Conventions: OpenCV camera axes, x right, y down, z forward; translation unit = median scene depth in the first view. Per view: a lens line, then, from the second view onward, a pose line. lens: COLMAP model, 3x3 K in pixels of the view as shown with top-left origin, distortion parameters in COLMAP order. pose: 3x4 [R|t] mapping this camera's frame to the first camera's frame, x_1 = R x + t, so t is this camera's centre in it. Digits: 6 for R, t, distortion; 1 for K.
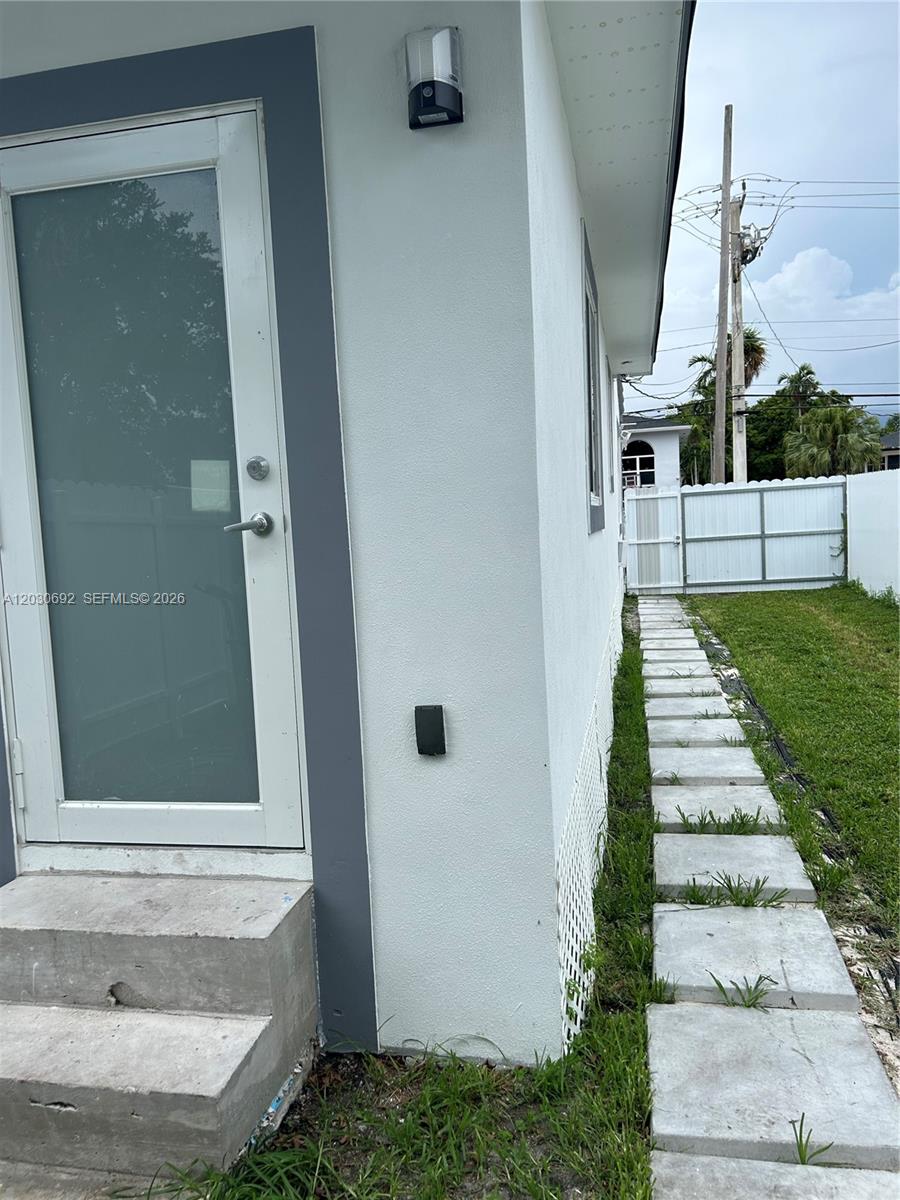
lens RADIAL K [[910.9, 0, 448.4], [0, 910.9, 596.0], [0, 0, 1]] dist [0.038357, -0.019847]
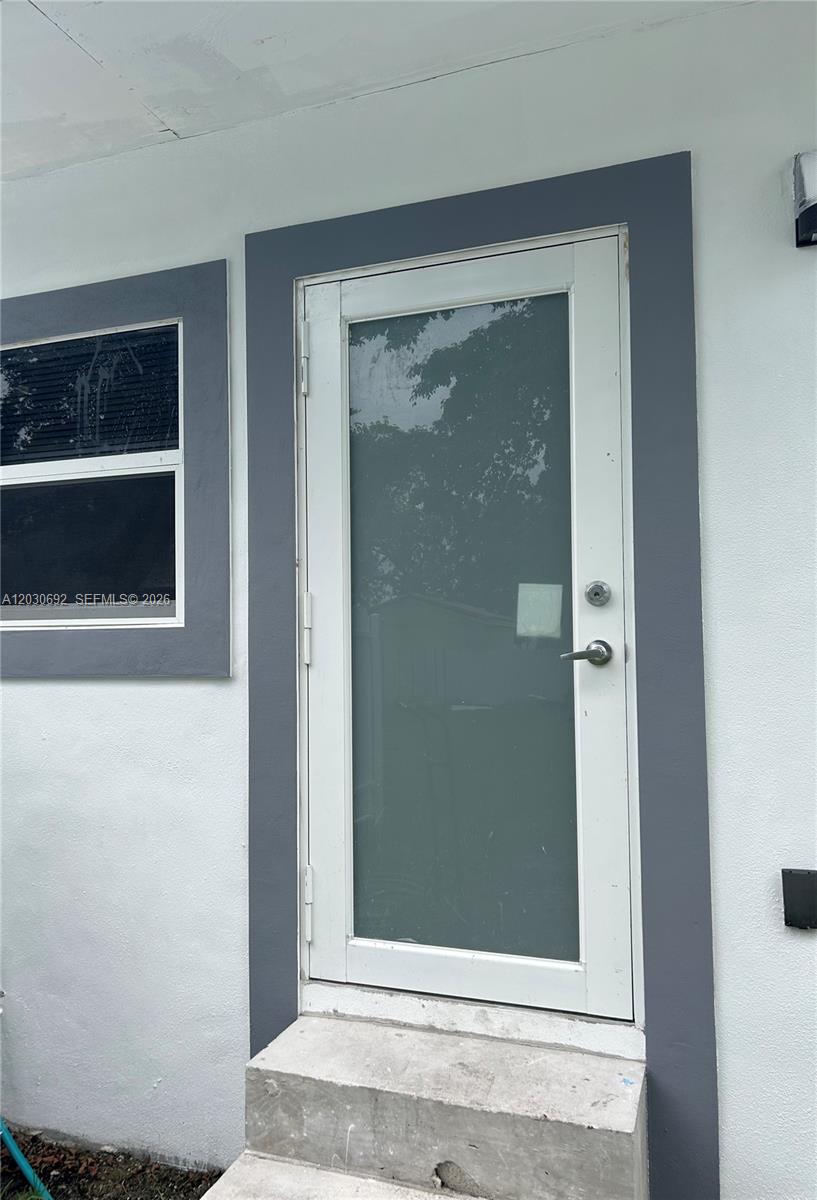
lens RADIAL K [[926.3, 0, 408.1], [0, 926.3, 604.8], [0, 0, 1]] dist [0.016567, 0.006522]
pose [[0.988102, 0.033680, -0.150066, -0.256032], [-0.051390, 0.991948, -0.115747, -0.007970], [0.144959, 0.122082, 0.981877, 0.036849]]
